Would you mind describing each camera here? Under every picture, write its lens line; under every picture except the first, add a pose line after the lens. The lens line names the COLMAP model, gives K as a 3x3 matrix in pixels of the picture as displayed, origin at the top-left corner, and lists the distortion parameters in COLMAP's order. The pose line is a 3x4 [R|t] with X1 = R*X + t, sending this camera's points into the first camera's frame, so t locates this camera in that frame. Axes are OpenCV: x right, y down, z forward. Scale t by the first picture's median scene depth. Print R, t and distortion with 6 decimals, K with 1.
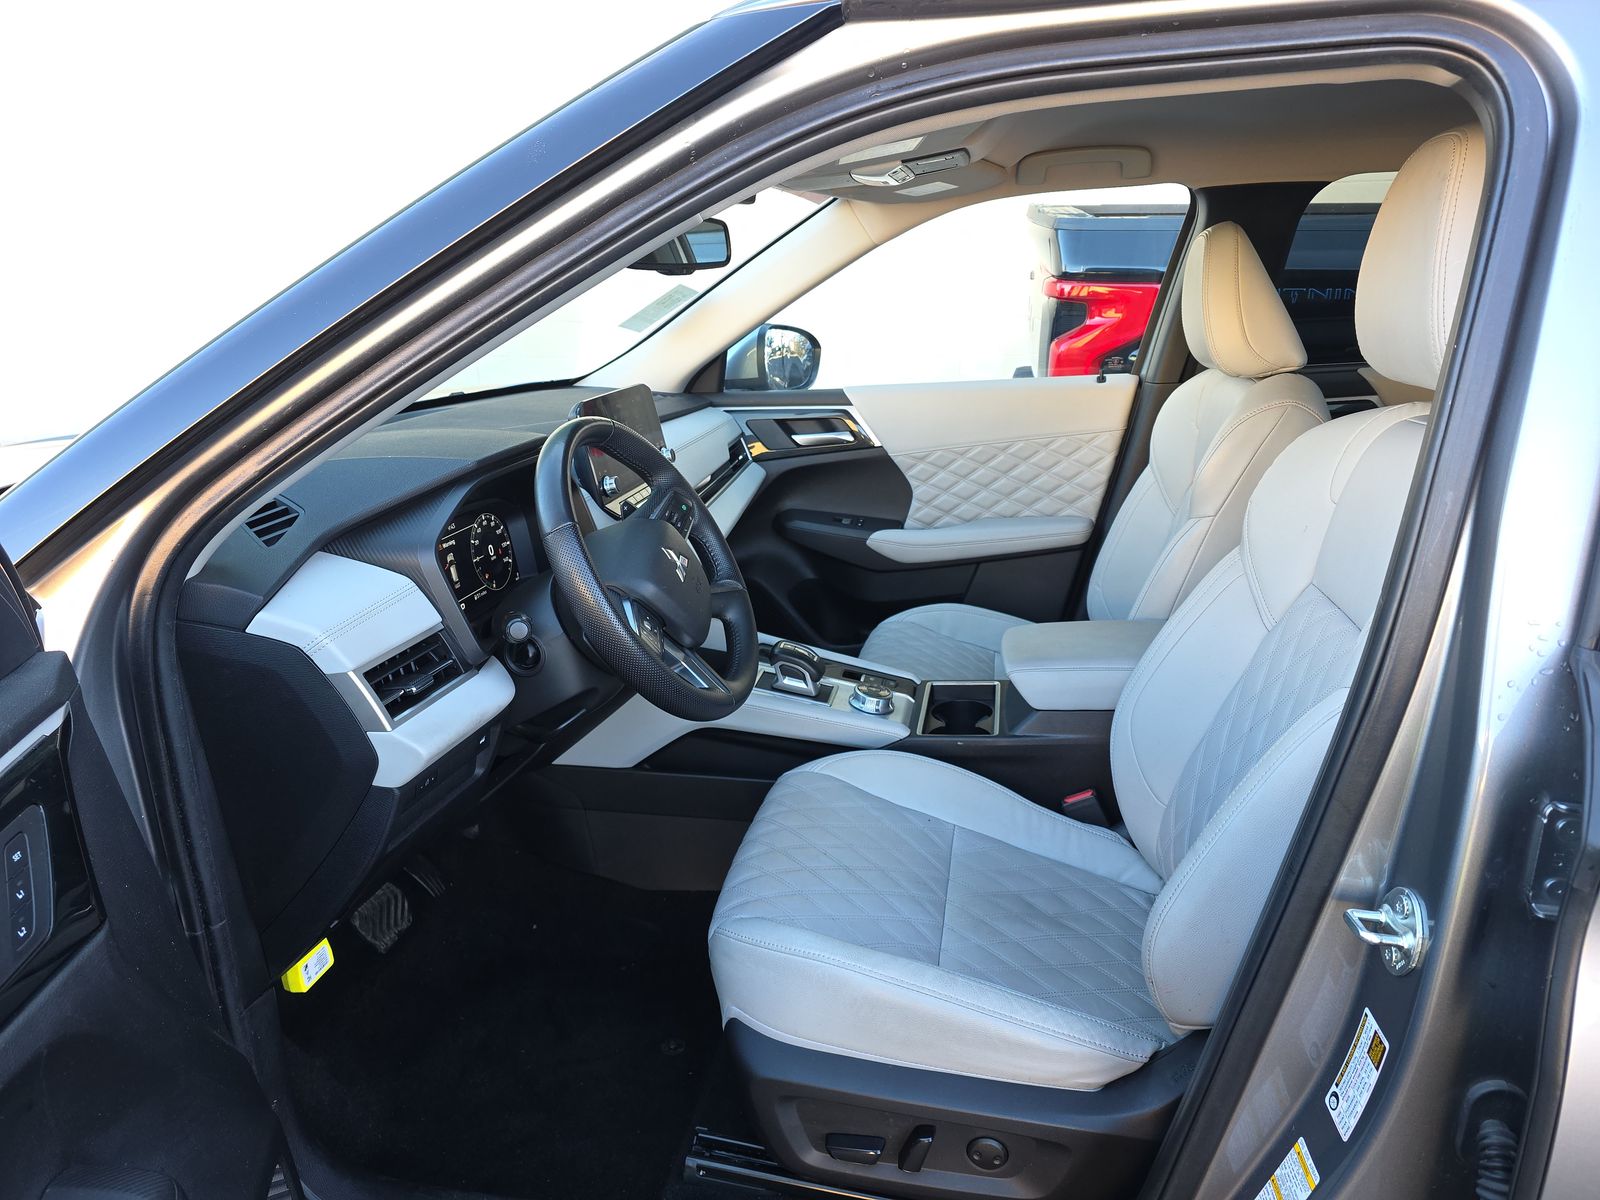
lens RADIAL K [[1075.3, 0, 800.0], [0, 1075.3, 600.0], [0, 0, 1]] dist [0.071519, -0.066174]
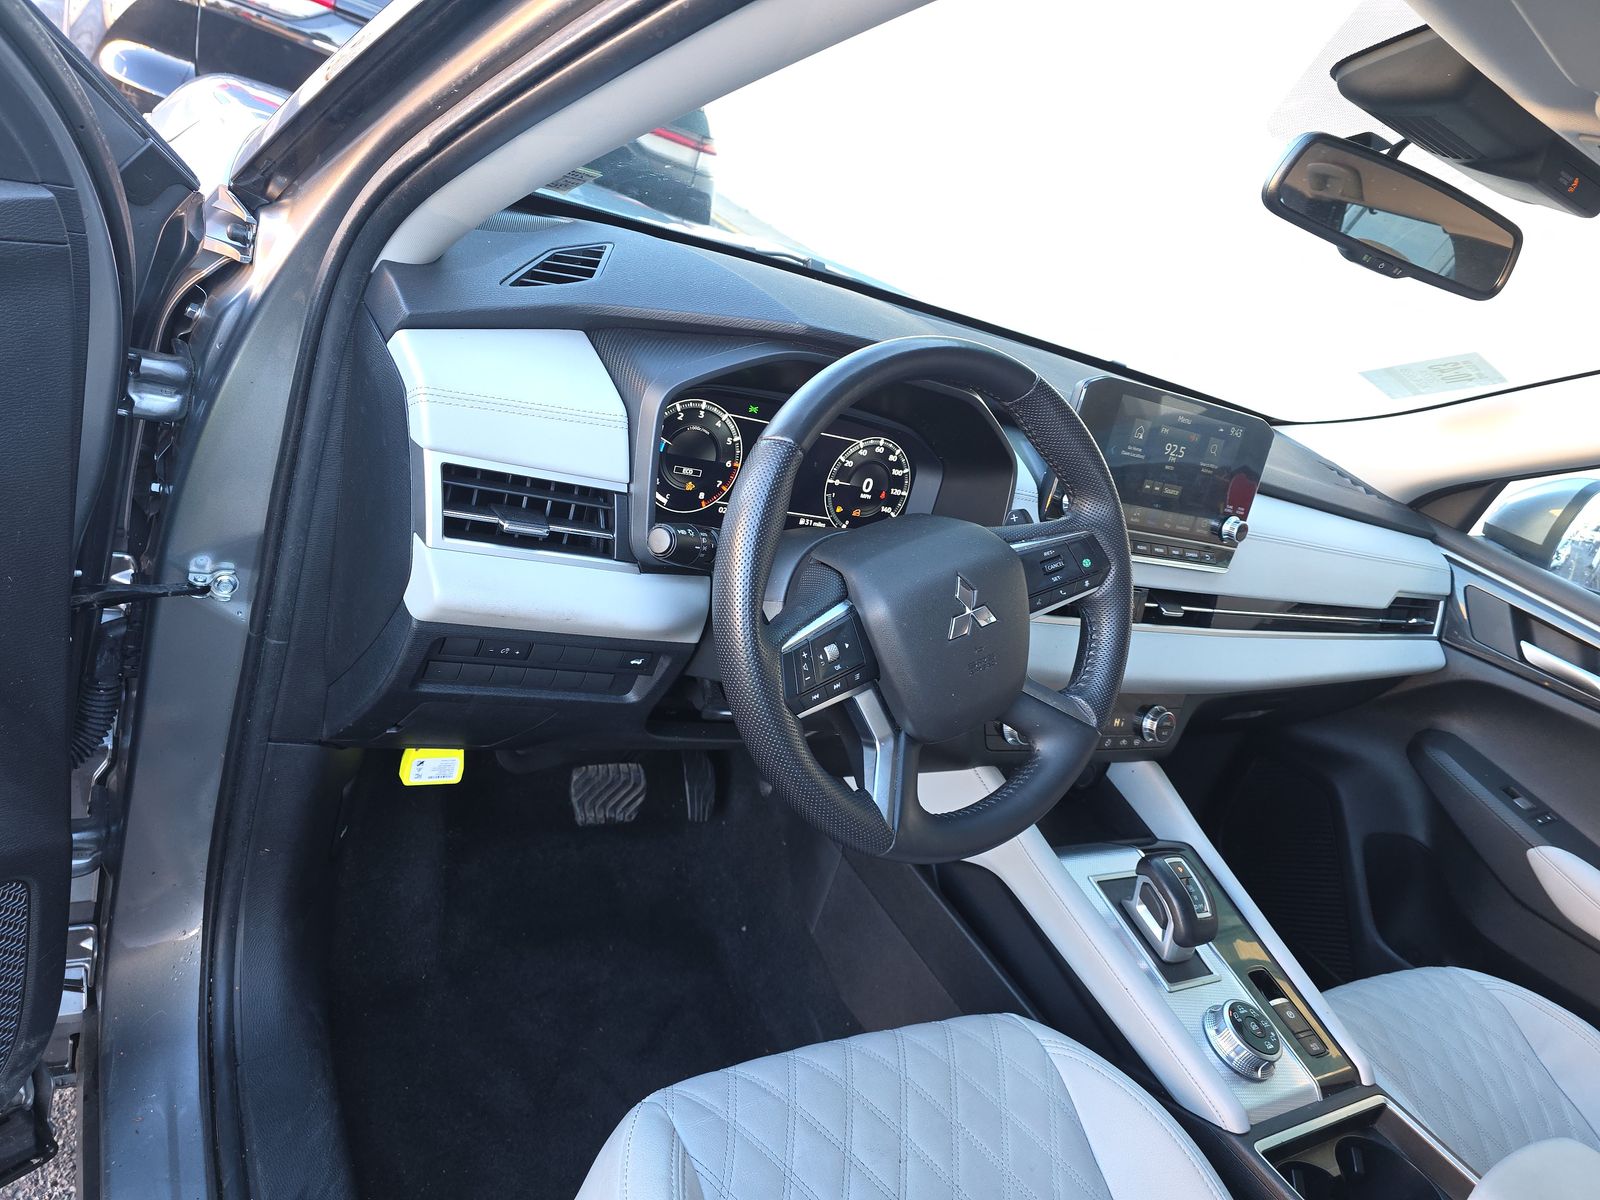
lens RADIAL K [[1075.3, 0, 800.0], [0, 1075.3, 600.0], [0, 0, 1]] dist [0.071519, -0.066174]
pose [[0.610007, 0.528761, -0.590172, 0.146743], [-0.546812, 0.819934, 0.169425, -0.071600], [0.573488, 0.219363, 0.789298, 0.352776]]
